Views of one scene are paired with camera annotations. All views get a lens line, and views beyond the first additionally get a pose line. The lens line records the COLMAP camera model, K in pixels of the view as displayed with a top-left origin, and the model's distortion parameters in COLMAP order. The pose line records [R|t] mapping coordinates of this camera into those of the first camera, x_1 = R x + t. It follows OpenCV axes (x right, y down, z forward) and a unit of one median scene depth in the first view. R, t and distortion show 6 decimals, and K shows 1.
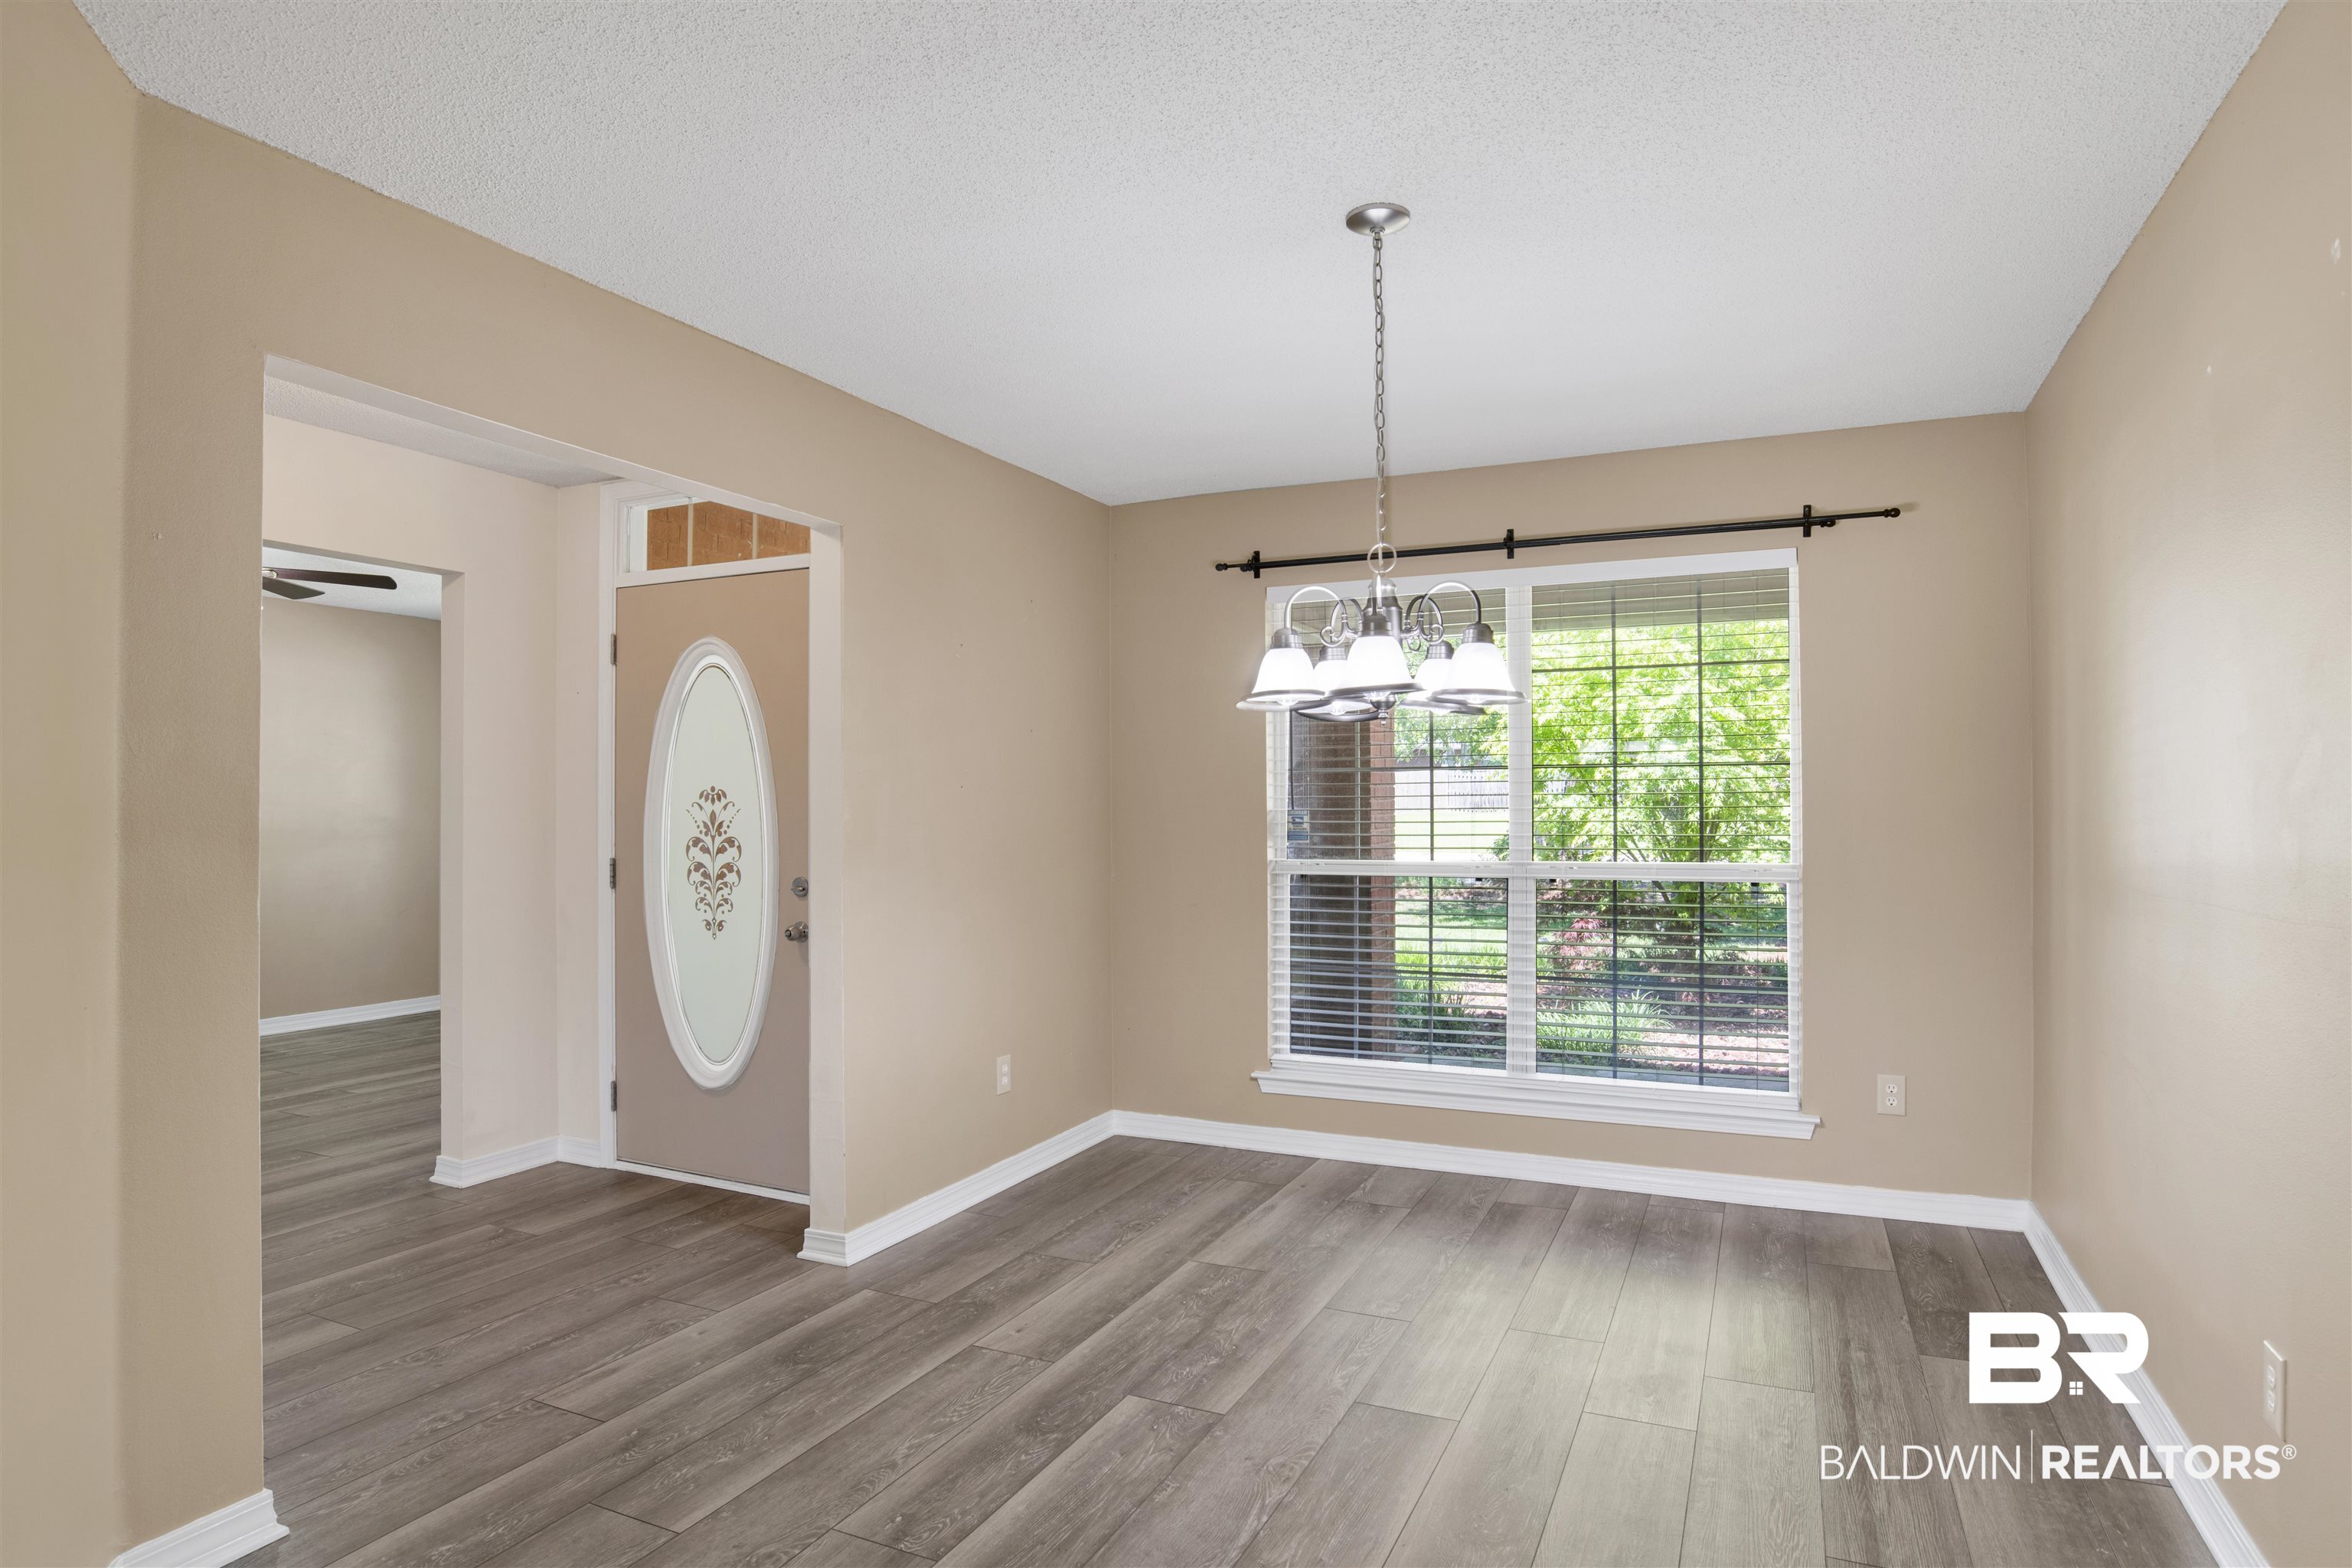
lens RADIAL K [[1335.3, 0, 1239.6], [0, 1335.3, 790.5], [0, 0, 1]] dist [-0.051972, 0.017548]
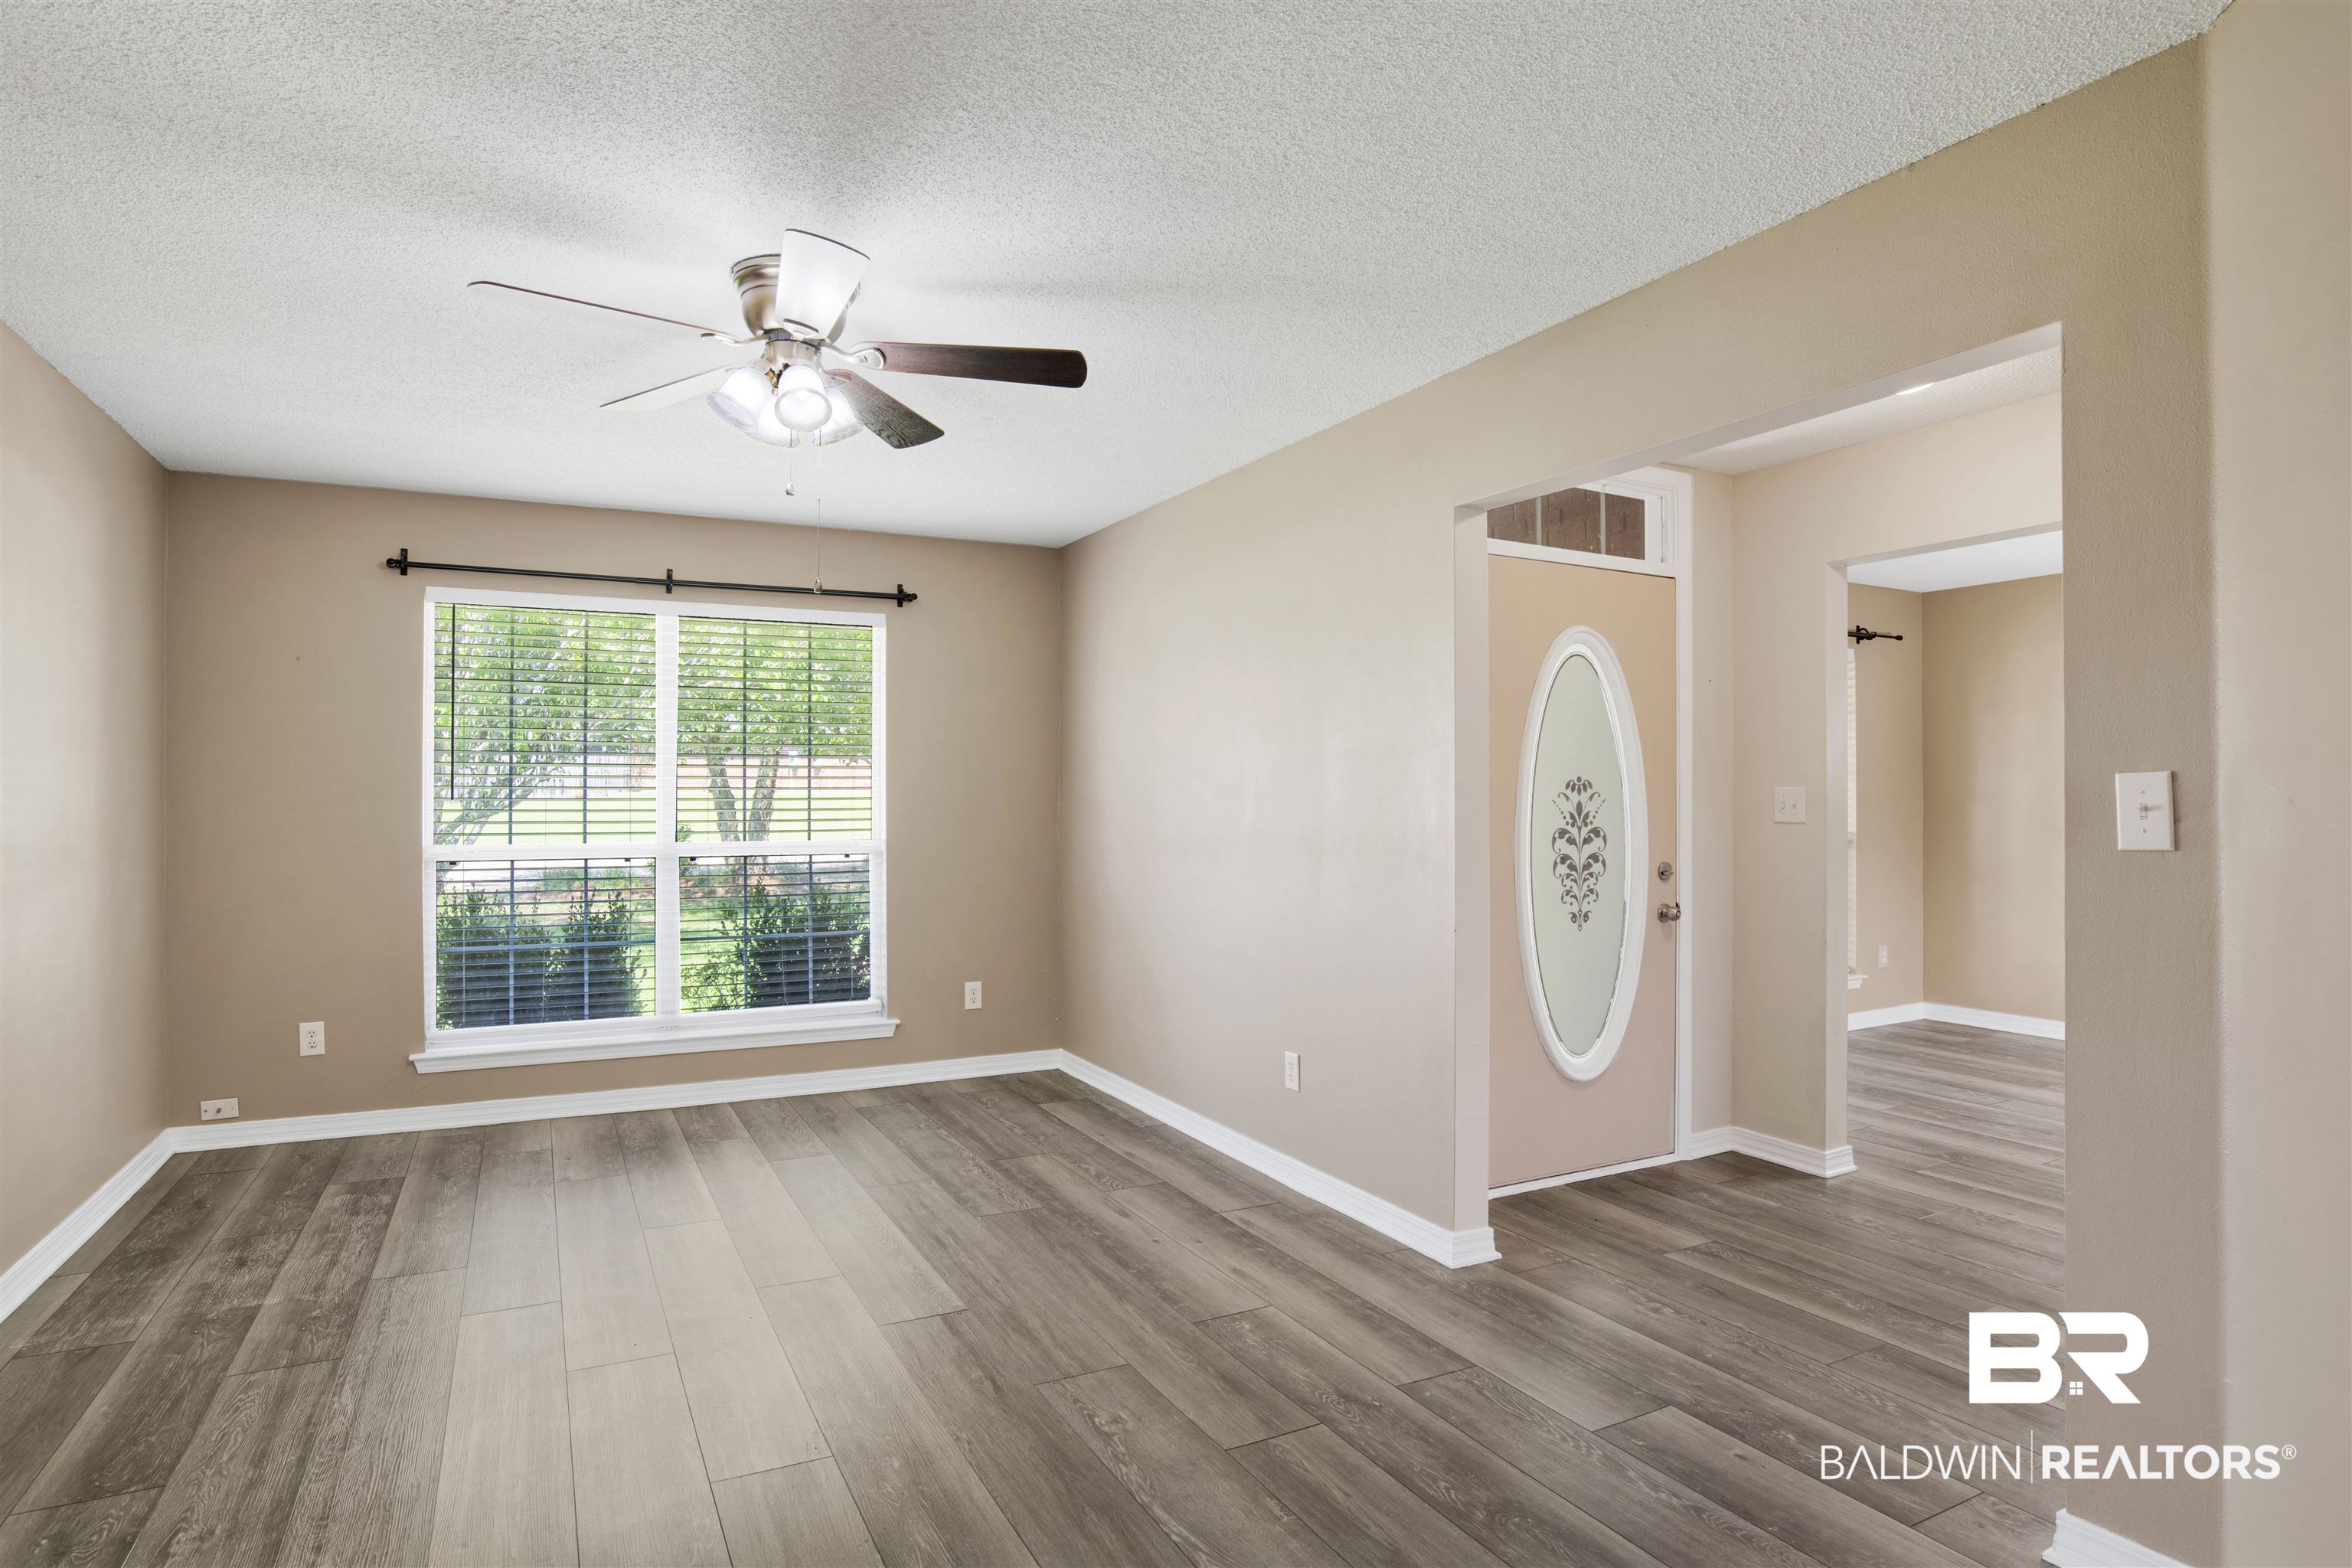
lens RADIAL K [[1224.8, 0, 1176.0], [0, 1224.8, 784.0], [0, 0, 1]] dist [-0.090013, 0.034611]
pose [[0.618563, 0.006605, 0.785708, -1.296440], [-0.012160, 0.999925, 0.001166, 0.005122], [-0.785641, -0.010275, 0.618597, 0.679218]]
